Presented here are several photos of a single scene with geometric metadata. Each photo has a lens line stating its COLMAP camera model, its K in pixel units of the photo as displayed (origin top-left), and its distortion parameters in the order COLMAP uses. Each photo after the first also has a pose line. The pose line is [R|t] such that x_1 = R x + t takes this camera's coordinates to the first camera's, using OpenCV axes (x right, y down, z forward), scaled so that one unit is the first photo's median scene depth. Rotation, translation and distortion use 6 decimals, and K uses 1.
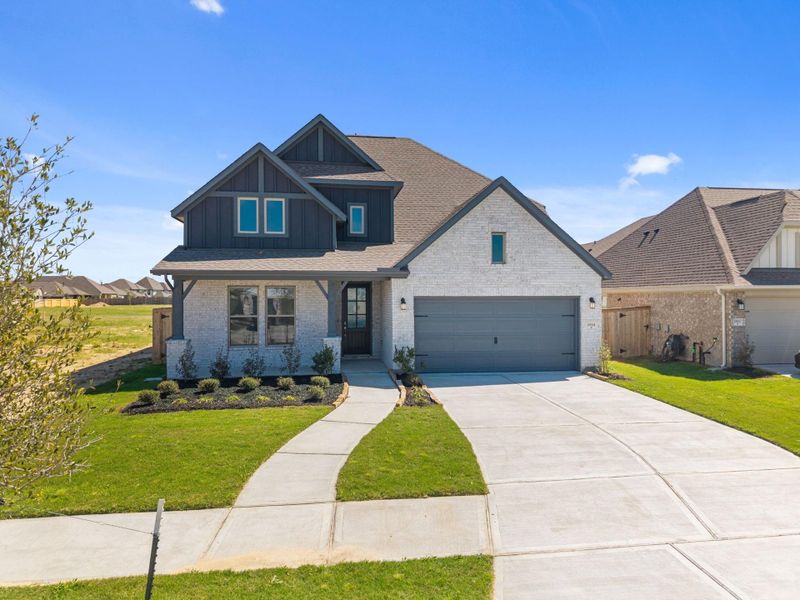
lens RADIAL K [[571.7, 0, 400.0], [0, 571.7, 300.0], [0, 0, 1]] dist [0.004467, -0.001725]
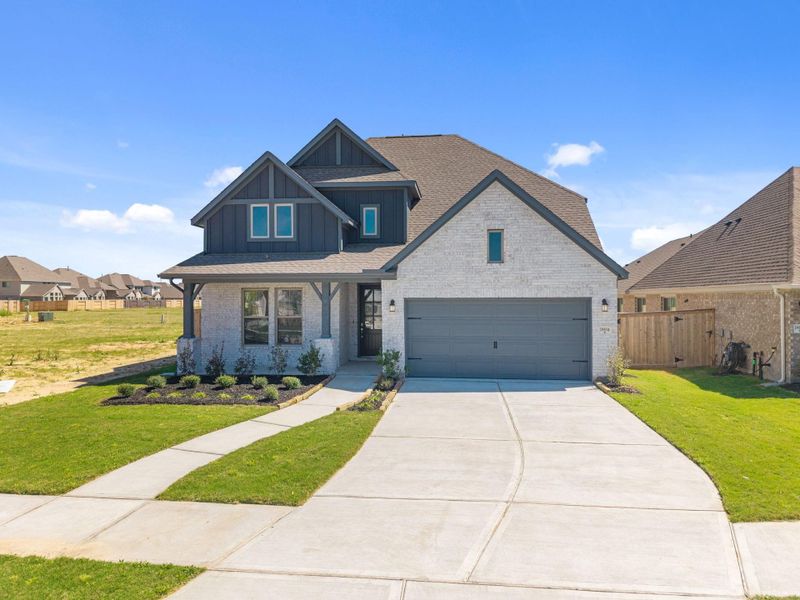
lens RADIAL K [[571.7, 0, 400.0], [0, 571.7, 300.0], [0, 0, 1]] dist [0.004467, -0.001725]
pose [[0.964867, -0.000324, -0.262738, 0.259383], [0.000042, 0.999999, -0.001081, -0.001947], [0.262738, 0.001032, 0.964867, 0.055201]]
